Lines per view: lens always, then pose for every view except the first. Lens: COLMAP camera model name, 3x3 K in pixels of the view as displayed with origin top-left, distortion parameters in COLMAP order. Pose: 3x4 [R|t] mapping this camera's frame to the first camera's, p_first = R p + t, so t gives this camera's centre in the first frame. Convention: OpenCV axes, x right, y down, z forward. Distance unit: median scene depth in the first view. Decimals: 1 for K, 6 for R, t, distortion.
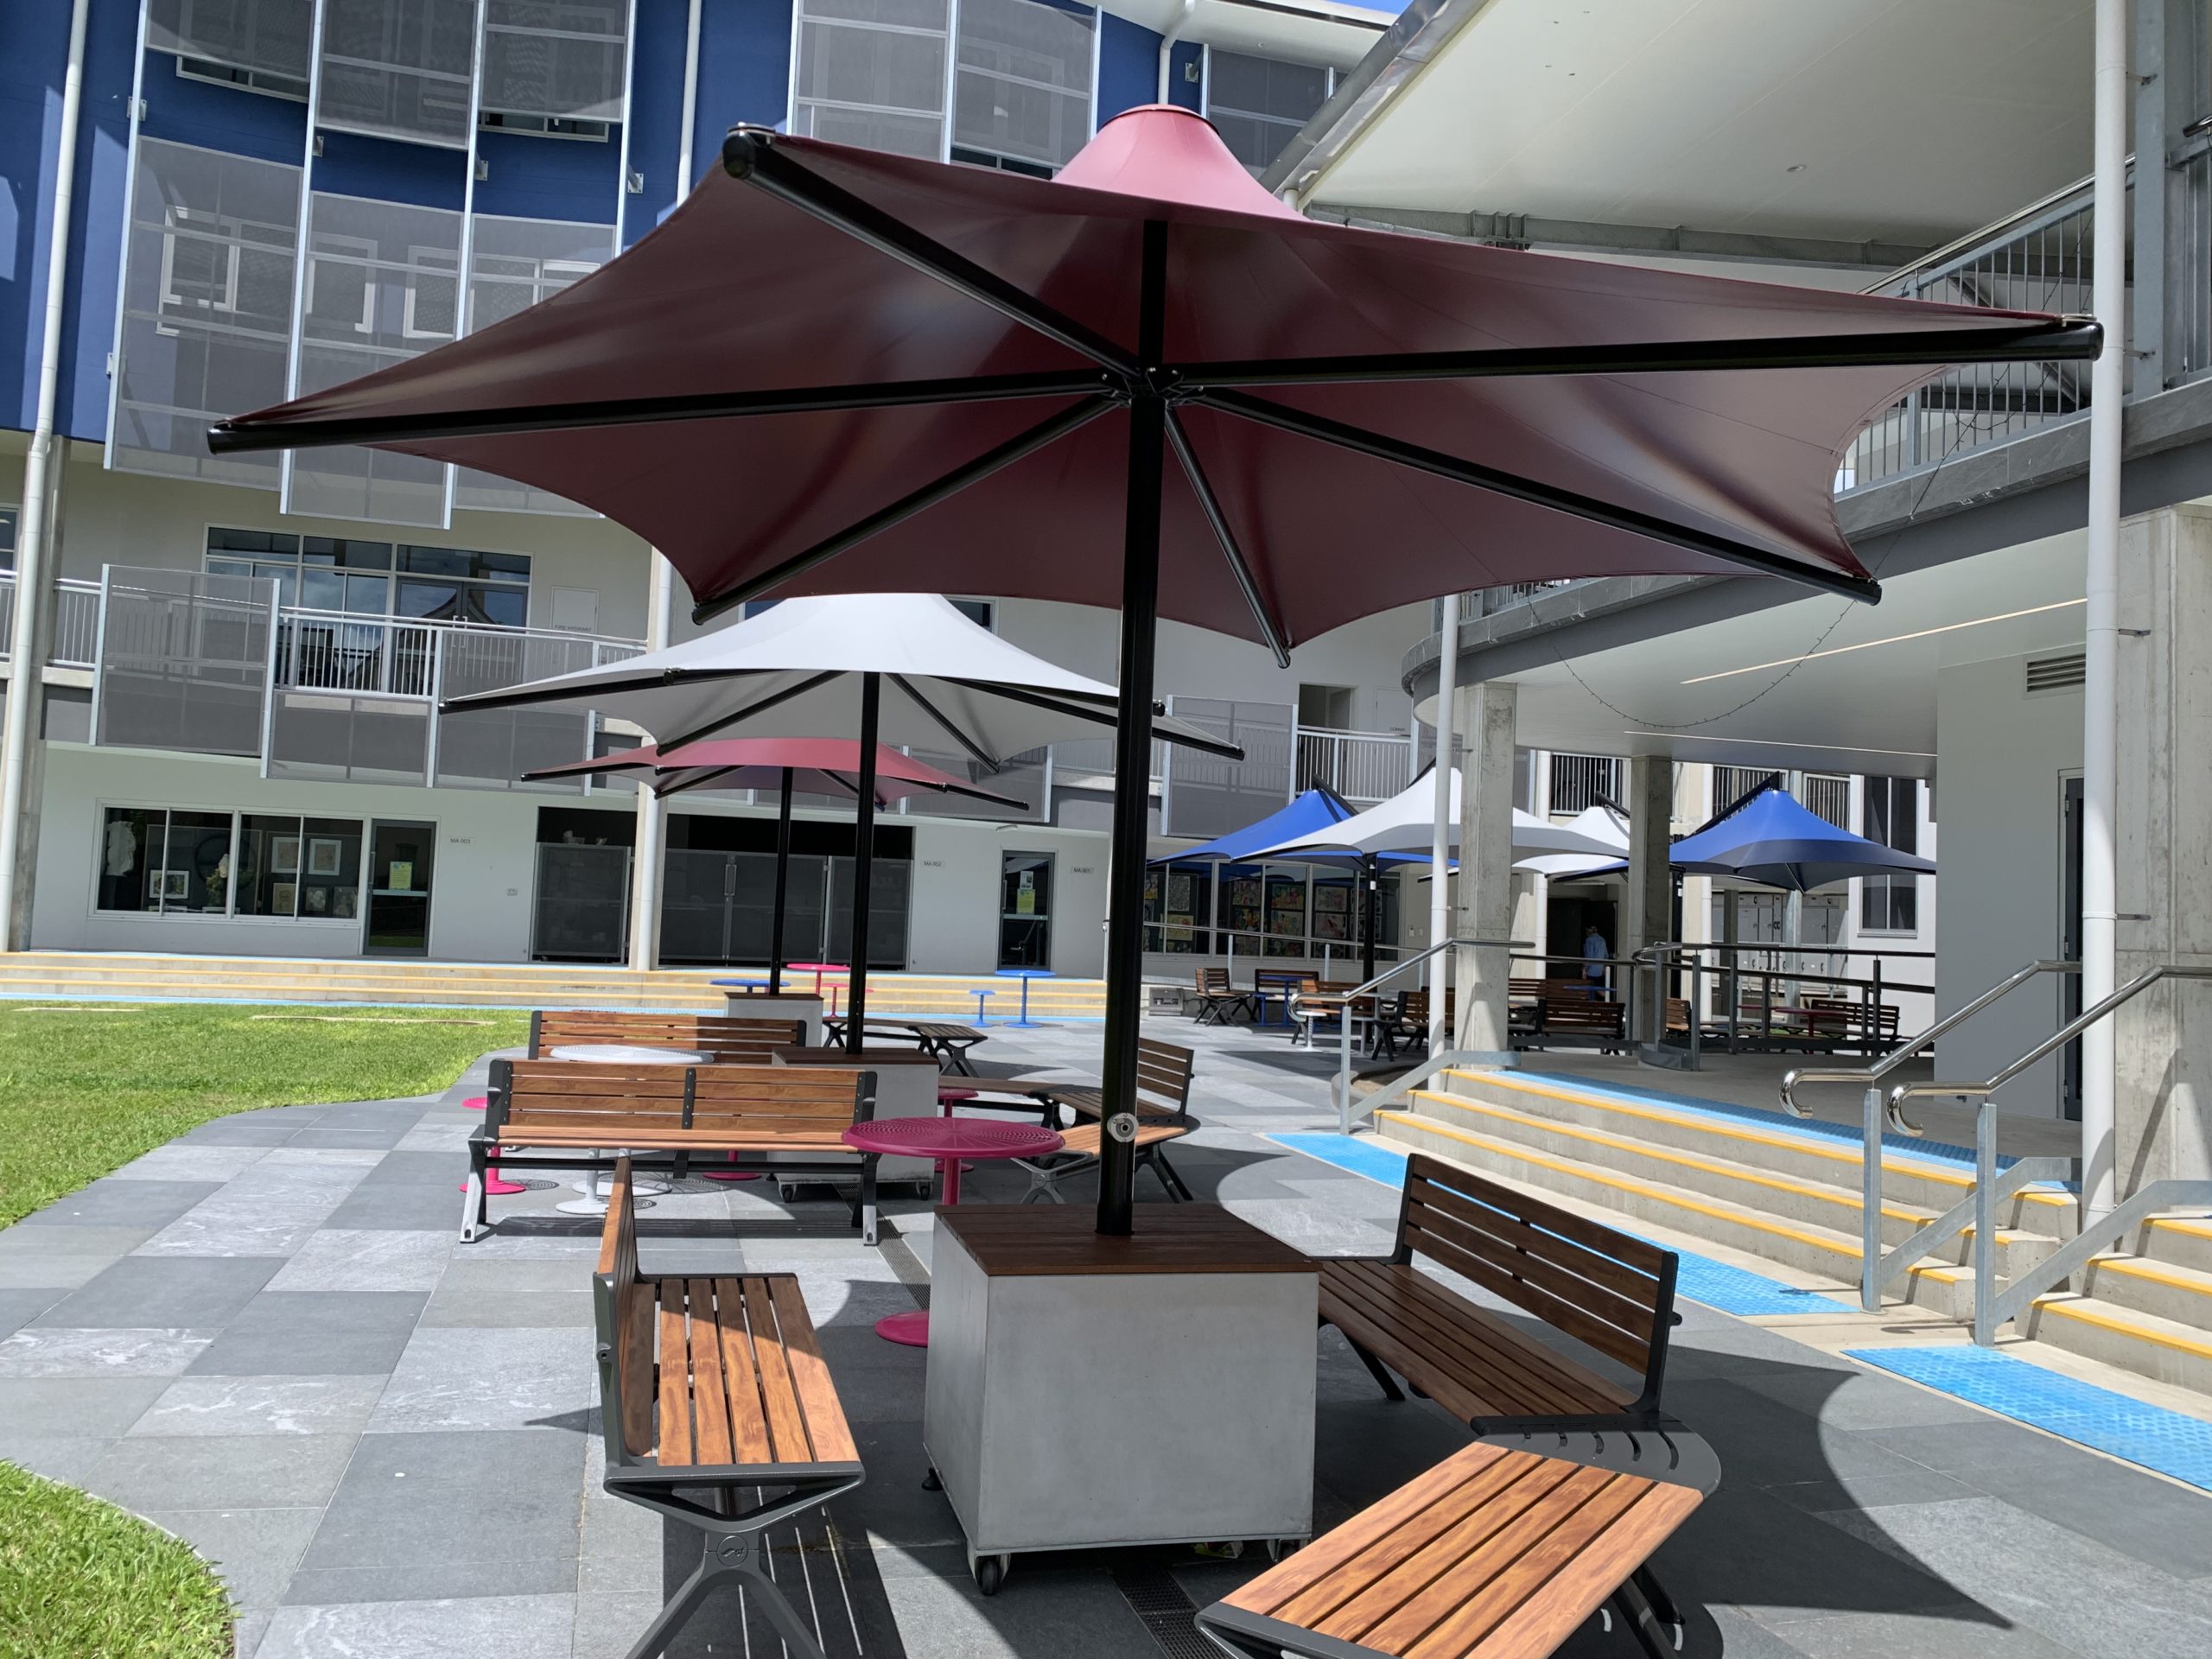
lens RADIAL K [[1696.7, 0, 1106.0], [0, 1696.7, 829.5], [0, 0, 1]] dist [0.007101, -0.004602]
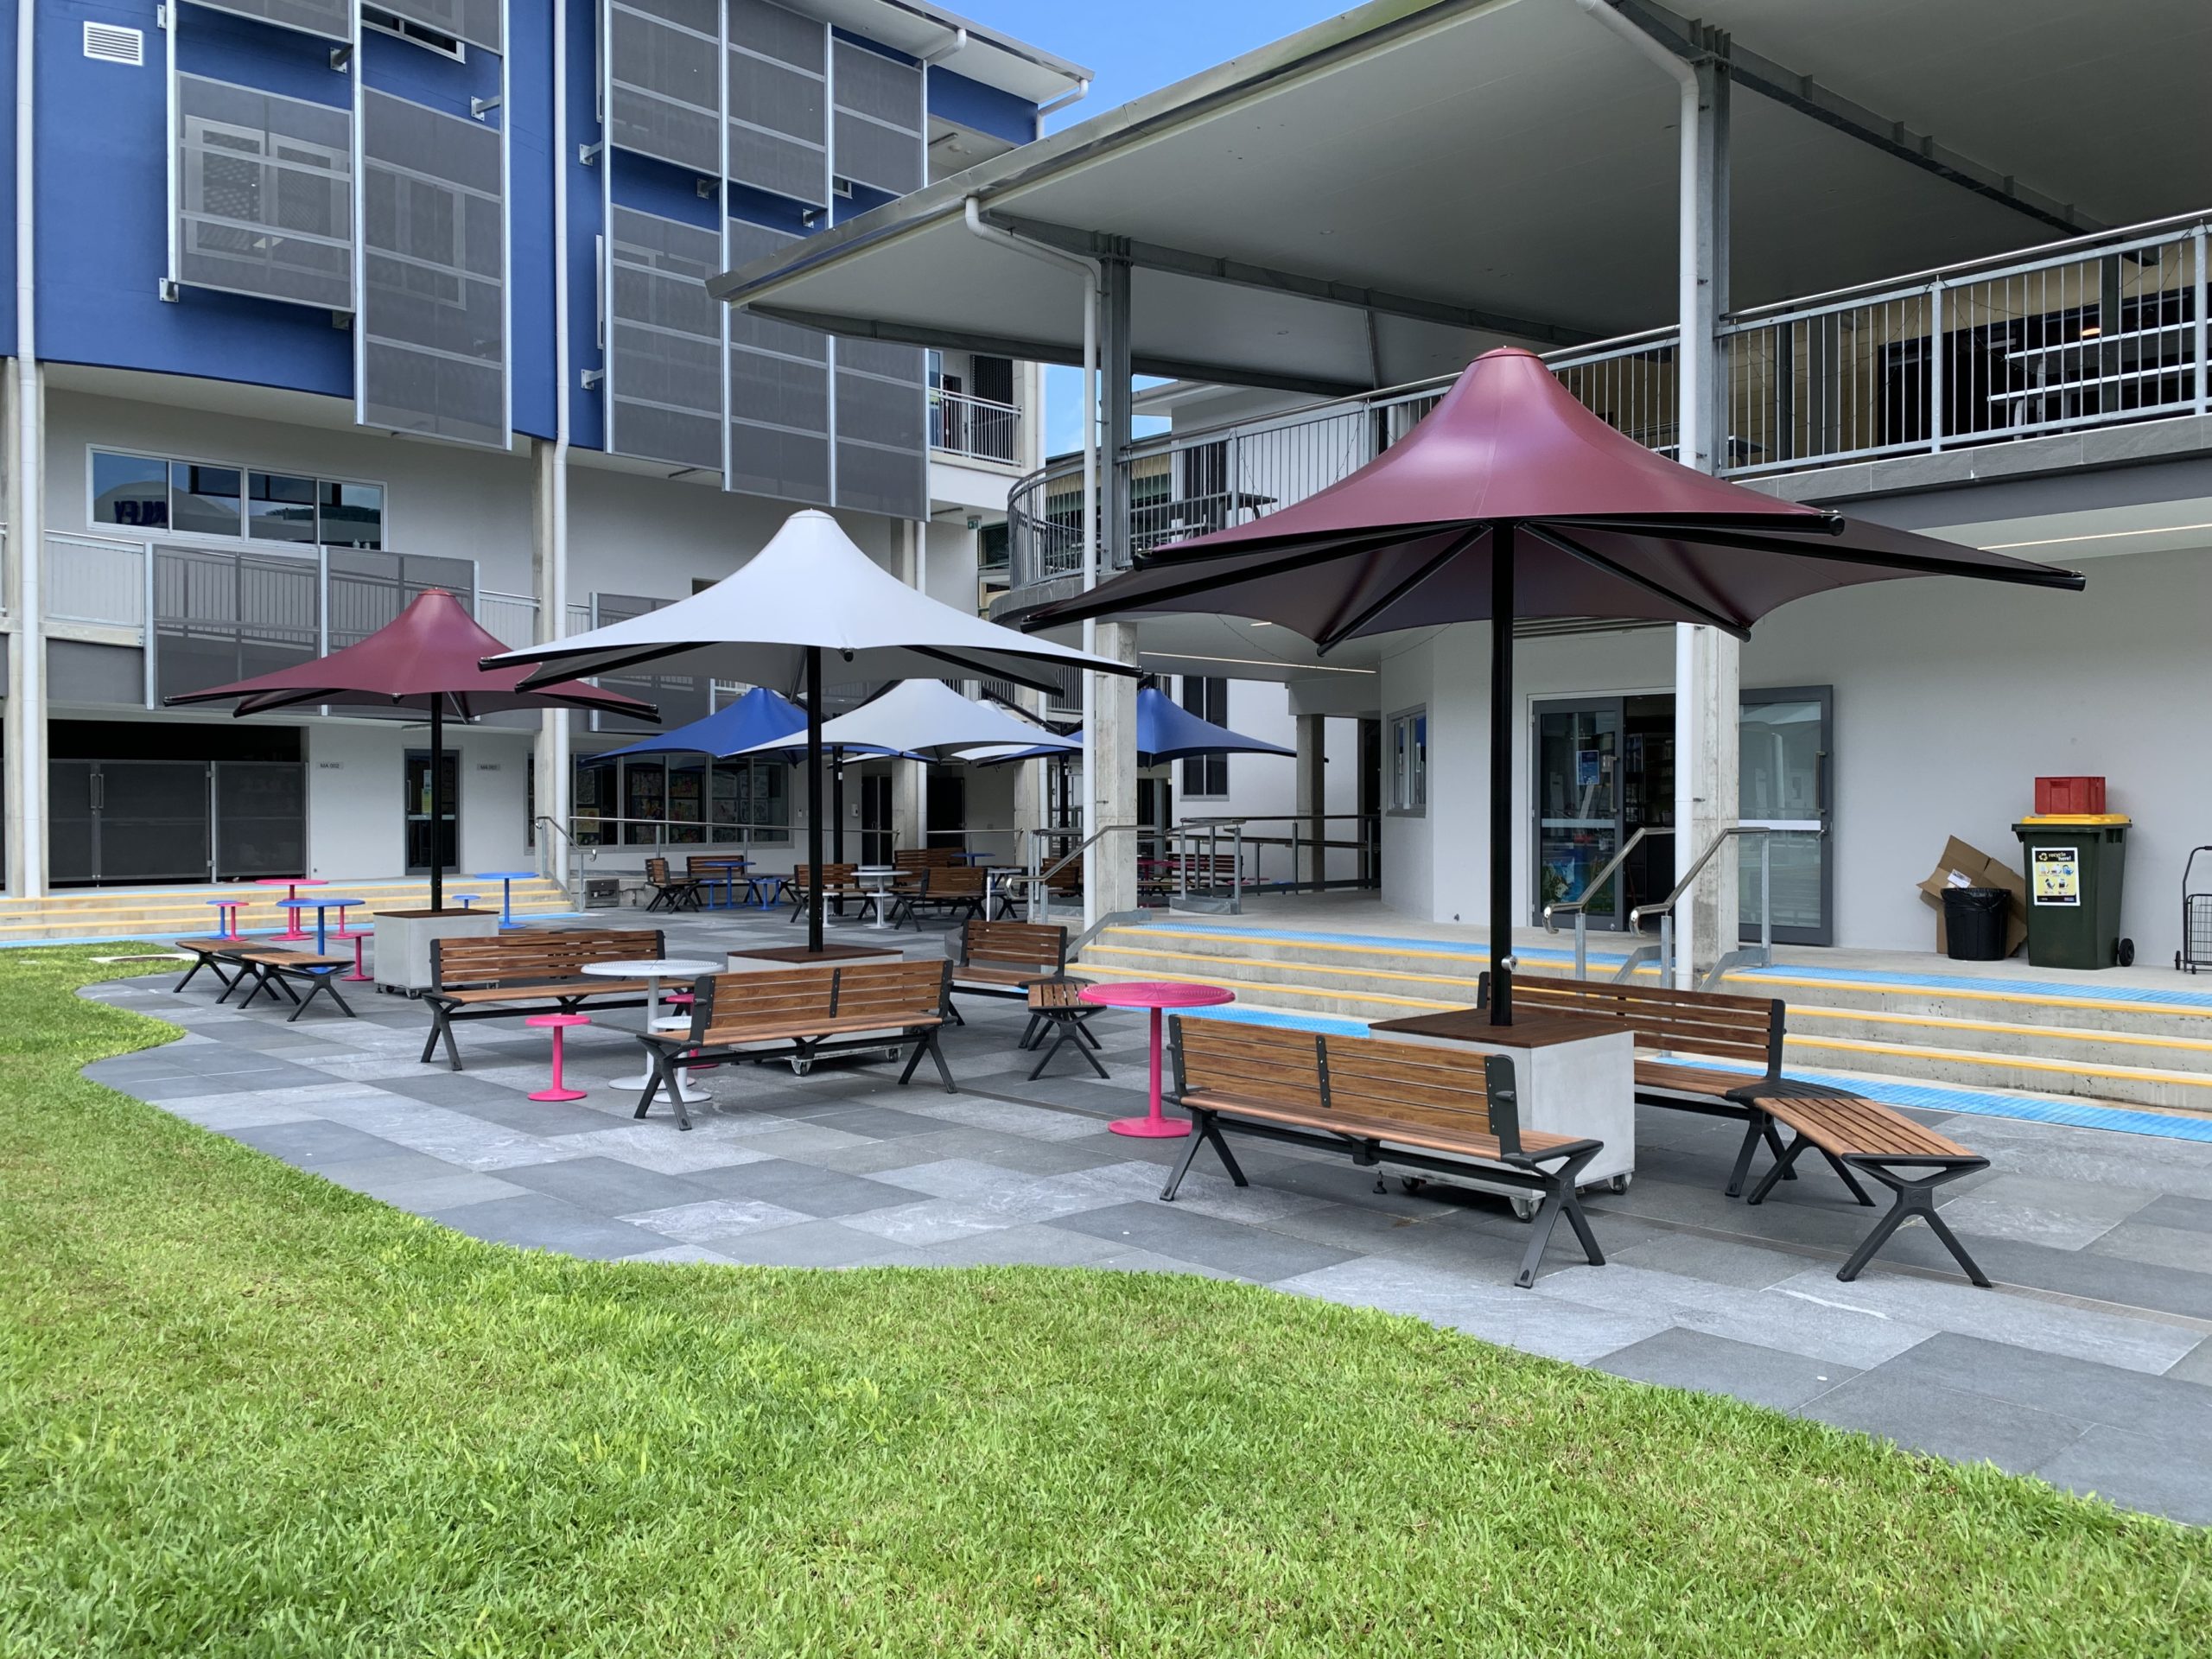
lens RADIAL K [[1696.7, 0, 1106.0], [0, 1696.7, 829.5], [0, 0, 1]] dist [0.007101, -0.004602]
pose [[0.872432, -0.049654, 0.486207, -0.593208], [0.011720, 0.996665, 0.080754, -0.050091], [-0.488595, -0.064754, 0.870104, -0.140128]]
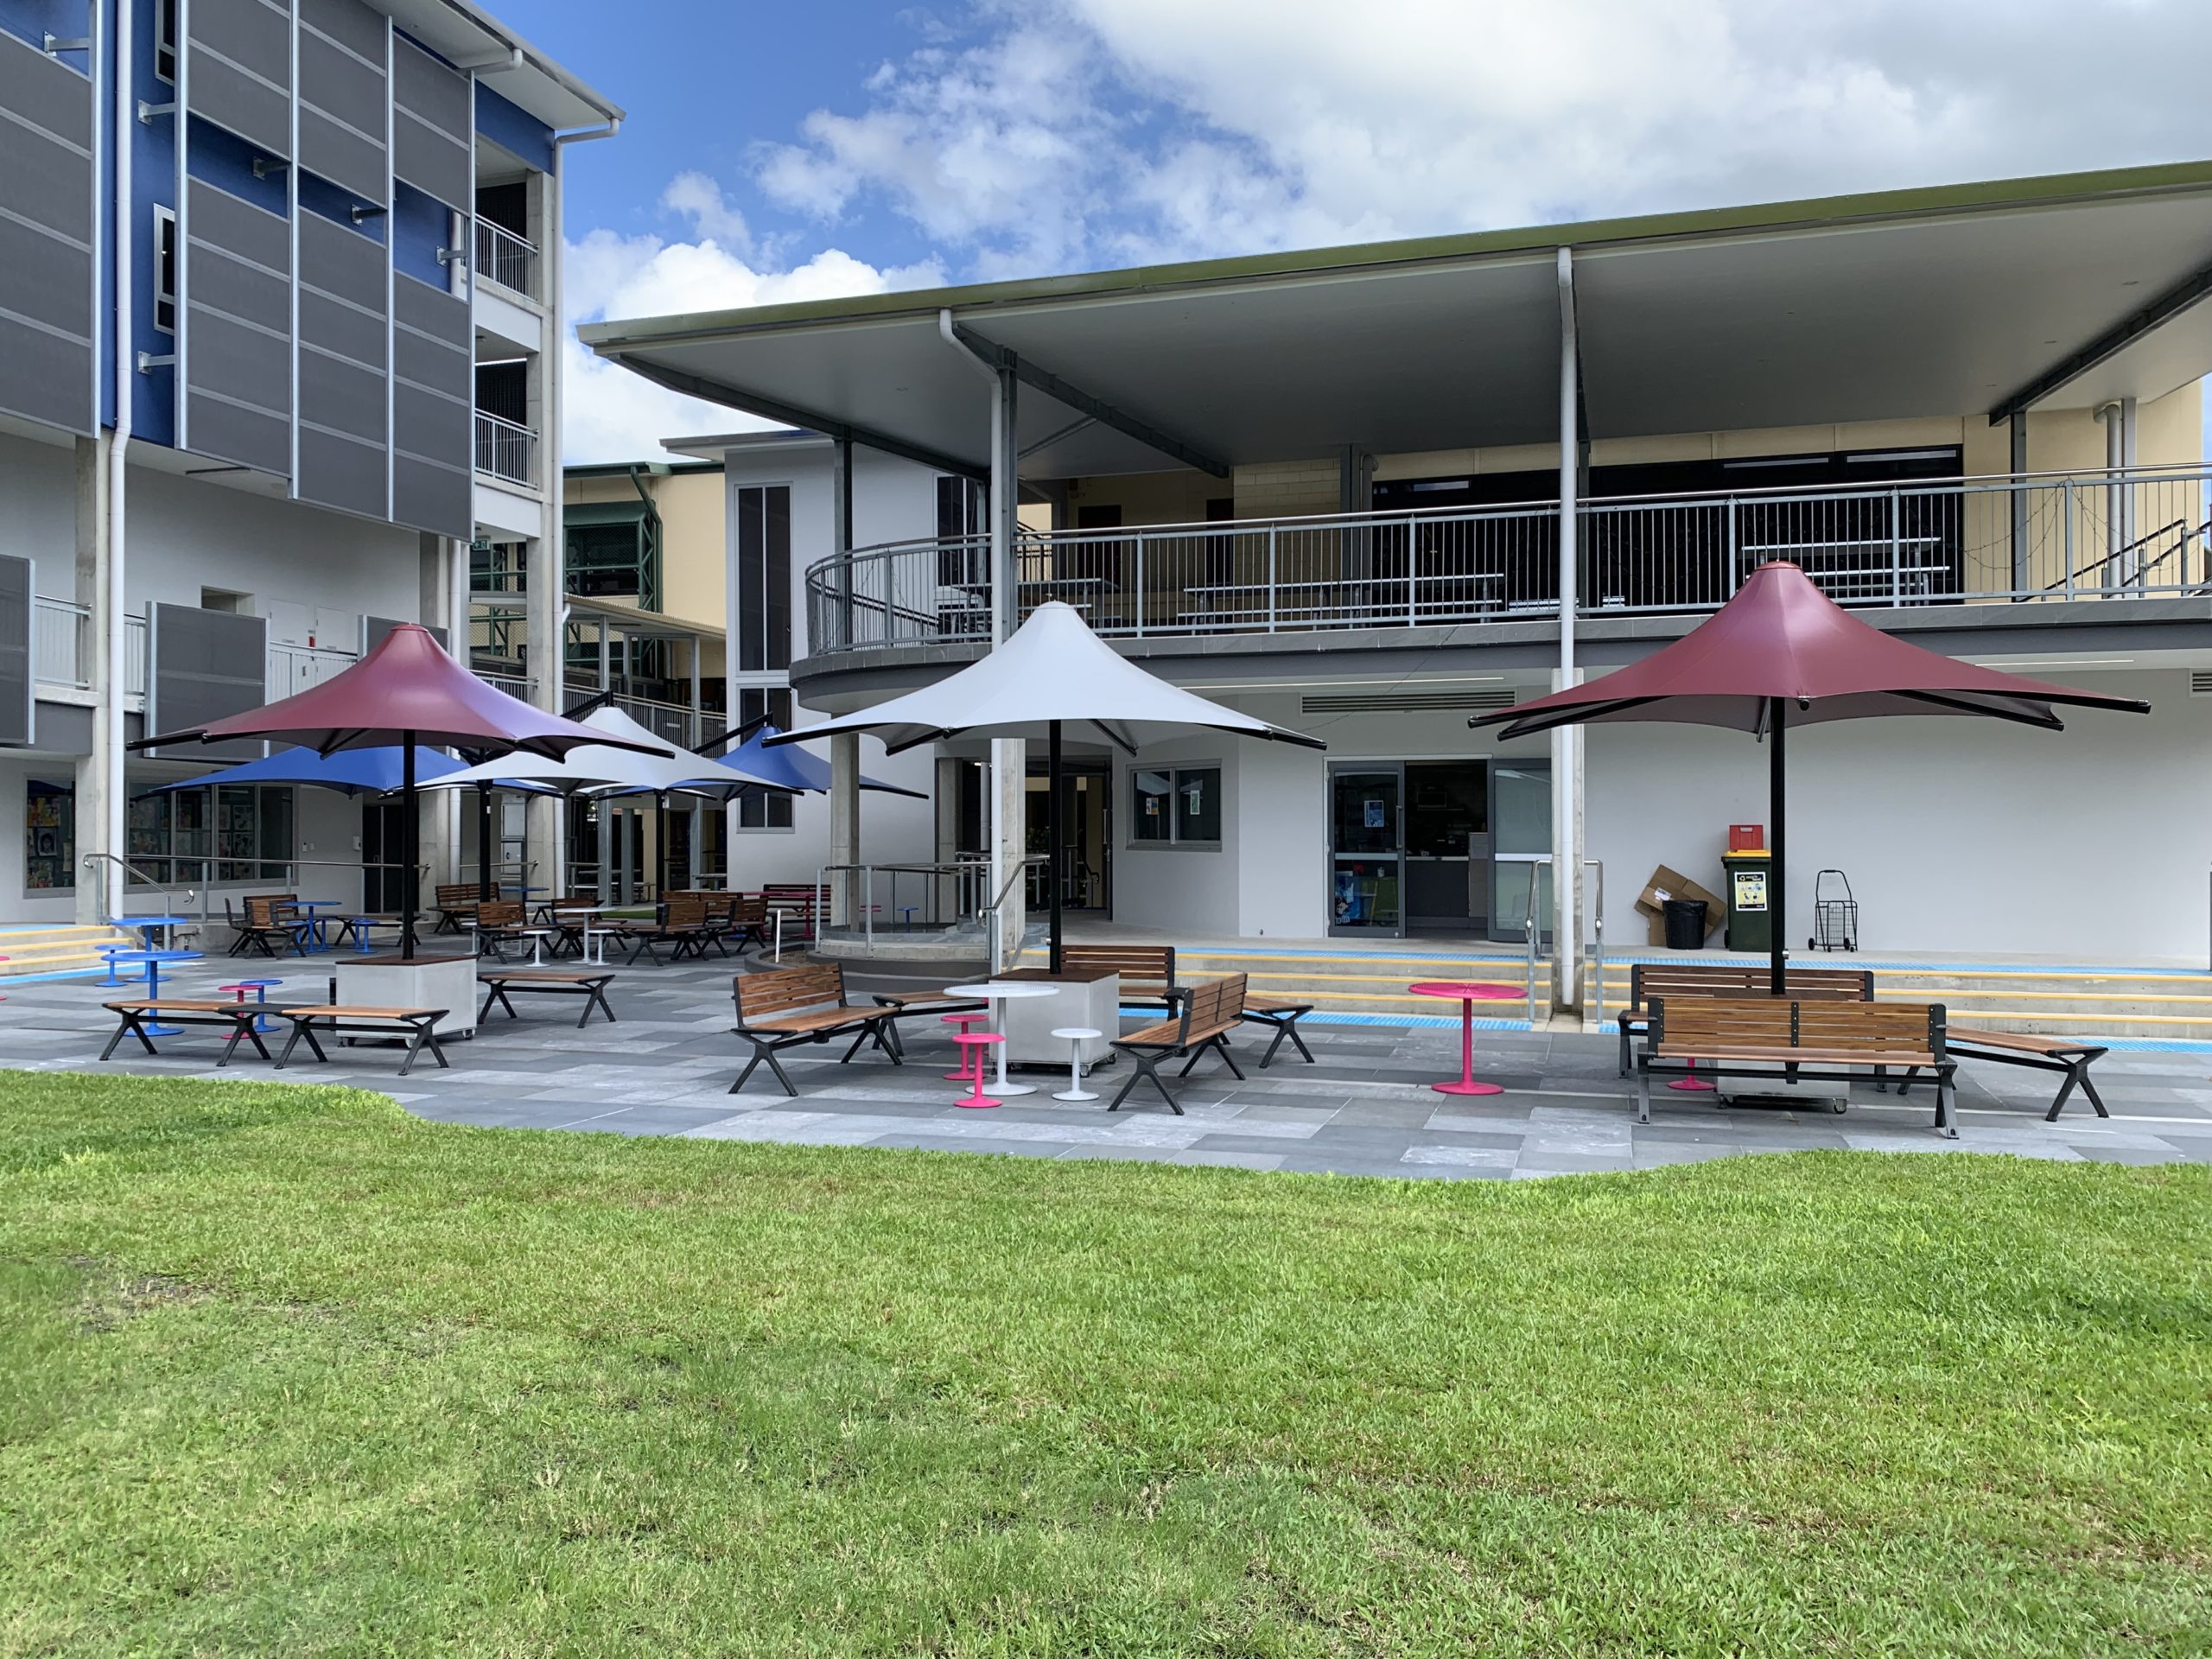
lens RADIAL K [[1691.4, 0, 1106.0], [0, 1691.4, 829.5], [0, 0, 1]] dist [0.002656, -0.008620]
pose [[0.526280, -0.043628, 0.849191, -1.425288], [-0.021621, 0.997673, 0.064656, -0.084452], [-0.850036, -0.052388, 0.524112, 0.267115]]
